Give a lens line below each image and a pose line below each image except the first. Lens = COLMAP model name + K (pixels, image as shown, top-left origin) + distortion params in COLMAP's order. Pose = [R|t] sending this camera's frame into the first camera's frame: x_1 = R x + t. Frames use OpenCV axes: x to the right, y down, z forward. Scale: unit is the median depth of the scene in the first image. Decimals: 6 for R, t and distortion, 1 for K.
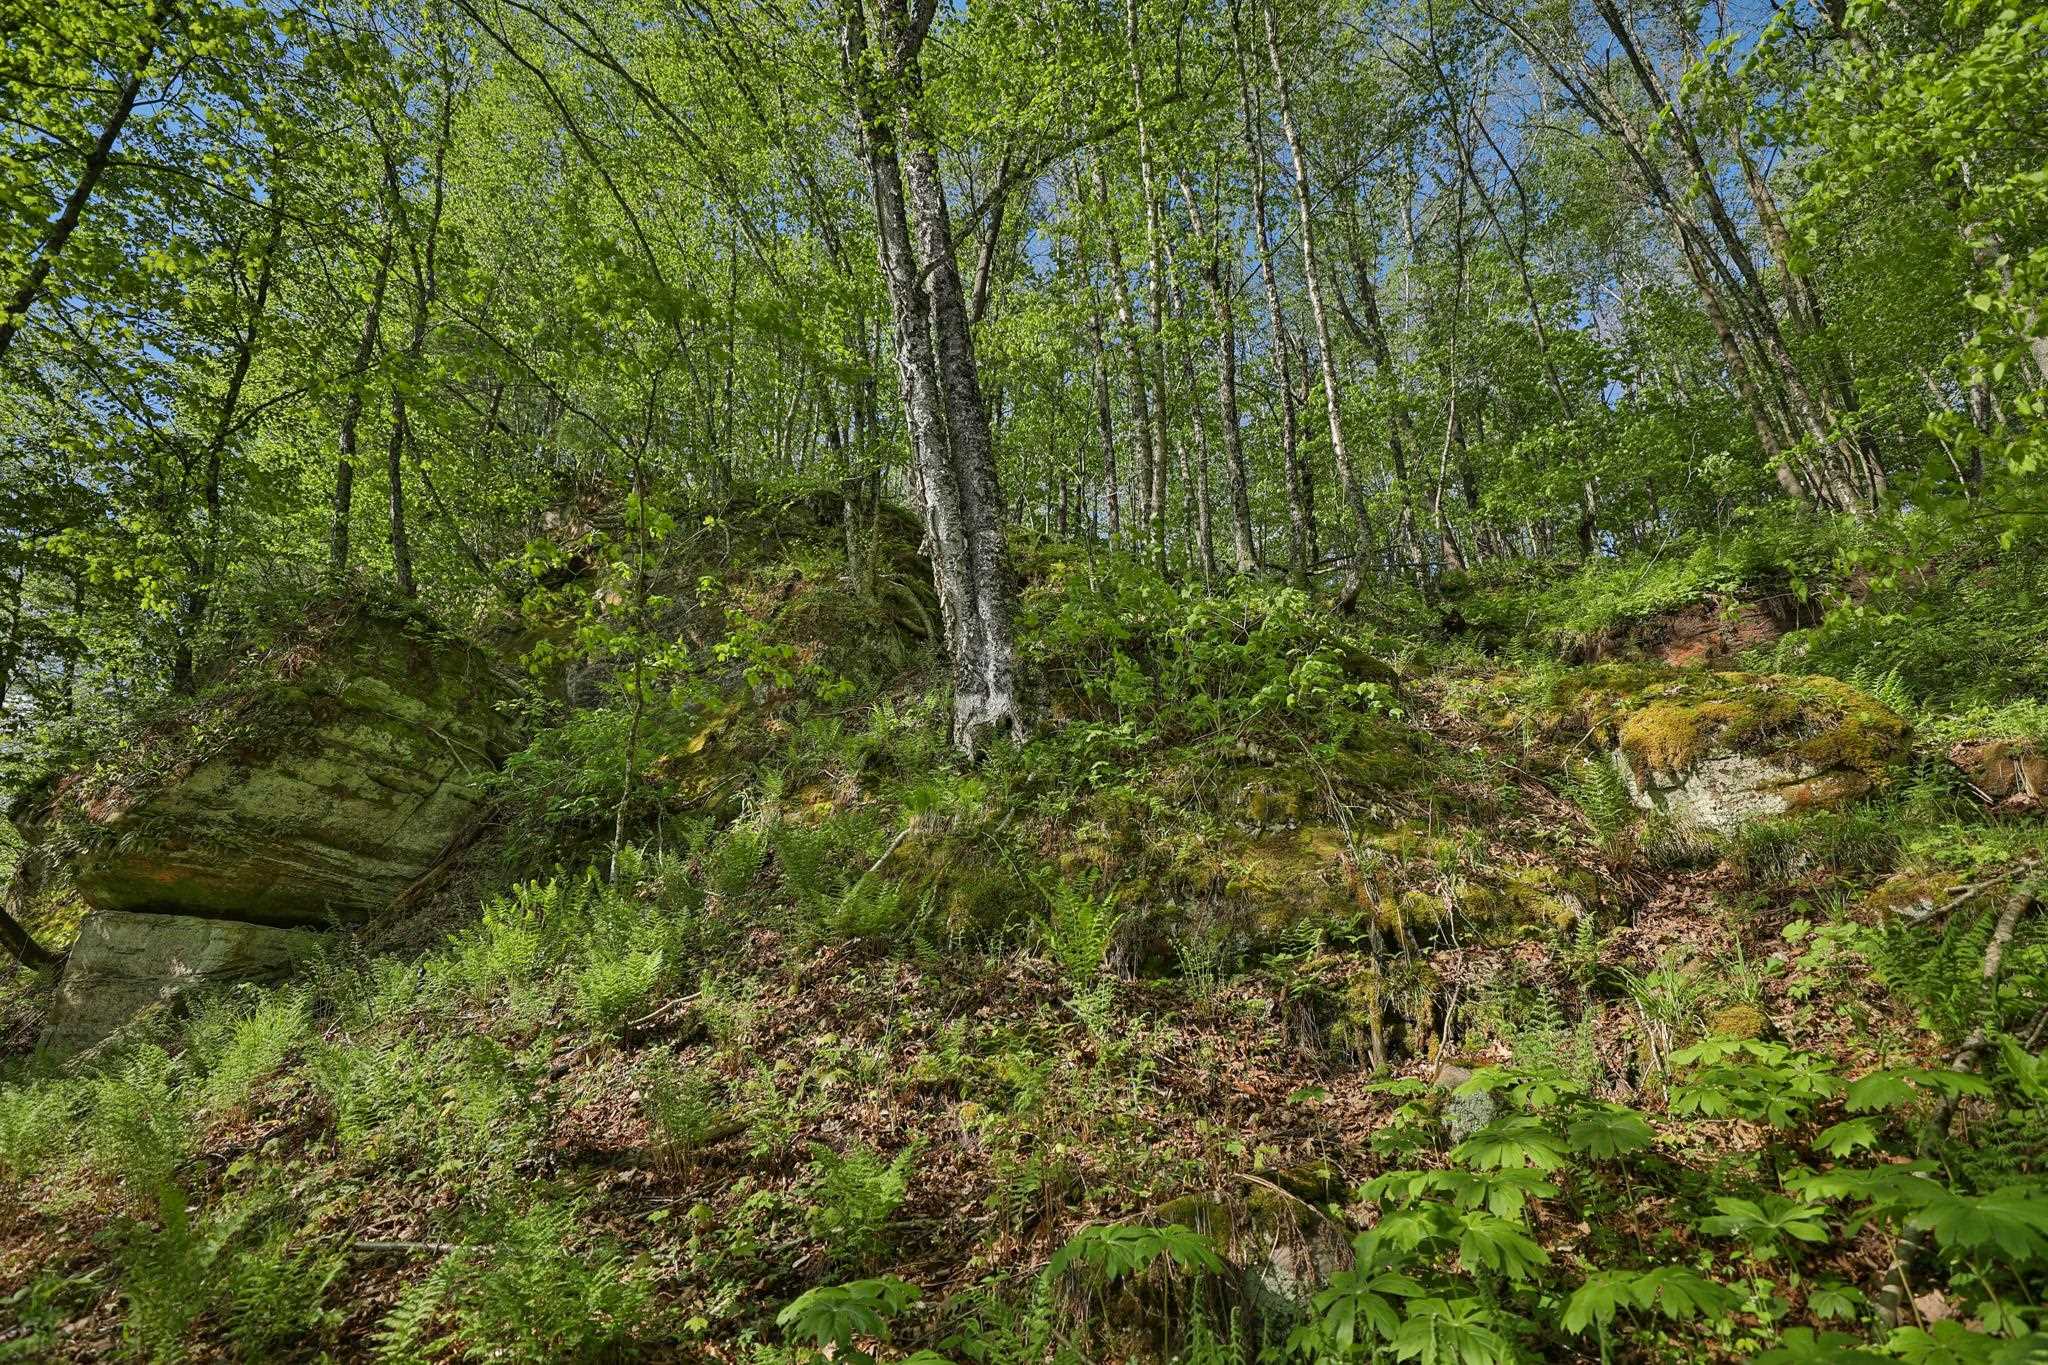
lens RADIAL K [[1011.2, 0, 1031.8], [0, 1011.2, 684.6], [0, 0, 1]] dist [-0.016152, 0.000742]
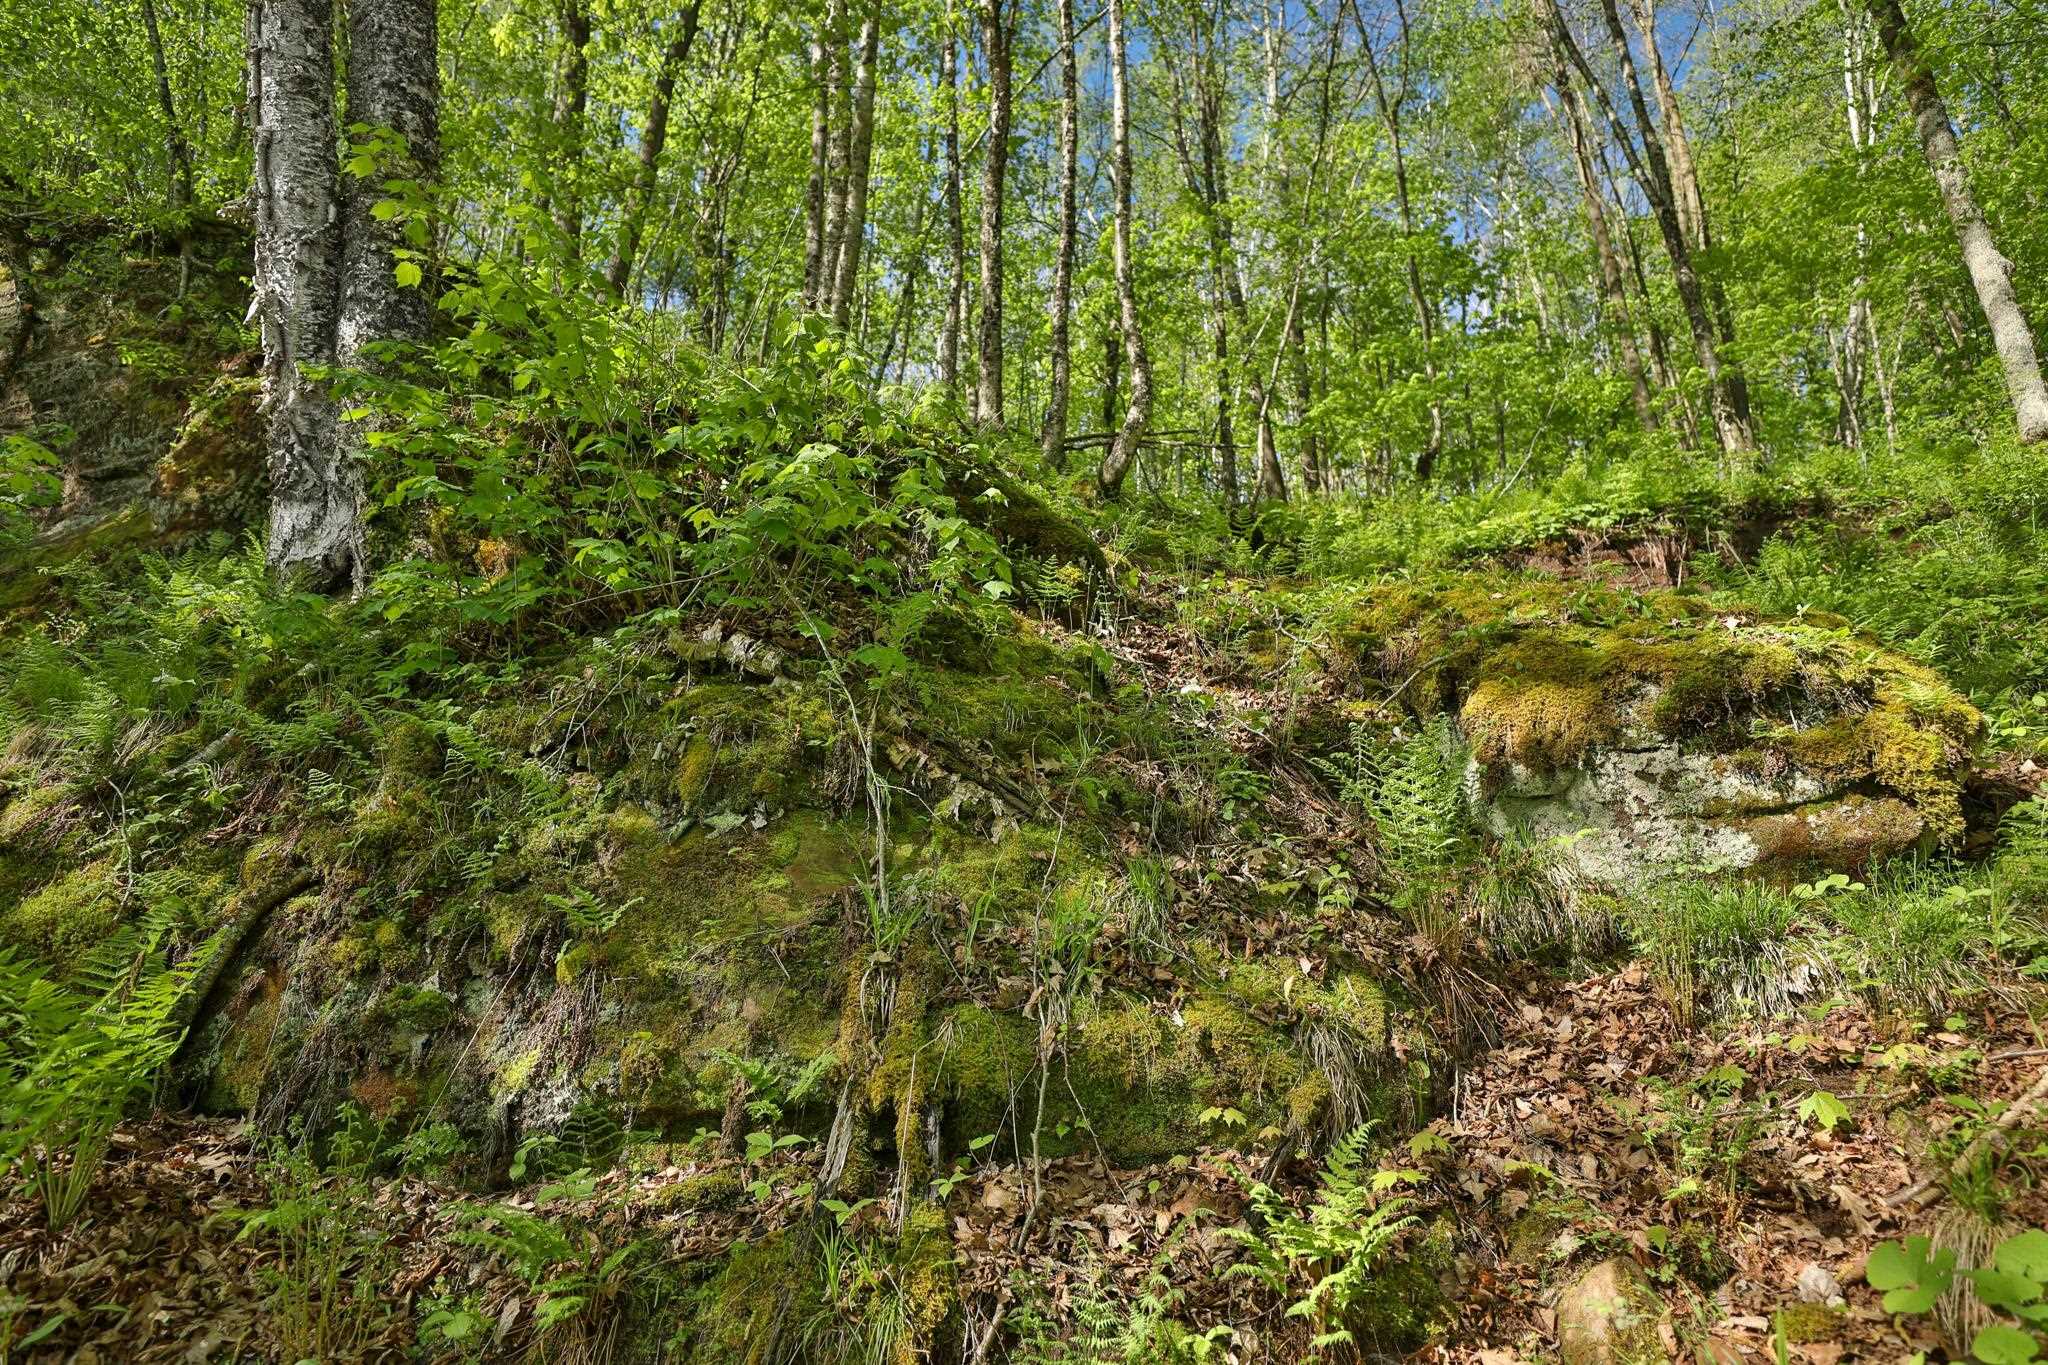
lens RADIAL K [[1162.4, 0, 1019.2], [0, 1162.4, 682.6], [0, 0, 1]] dist [-0.015681, -0.000266]
pose [[0.977951, 0.093136, 0.186917, 0.262572], [-0.104333, 0.993236, 0.050967, 0.042620], [-0.180906, -0.069345, 0.981053, 0.479895]]
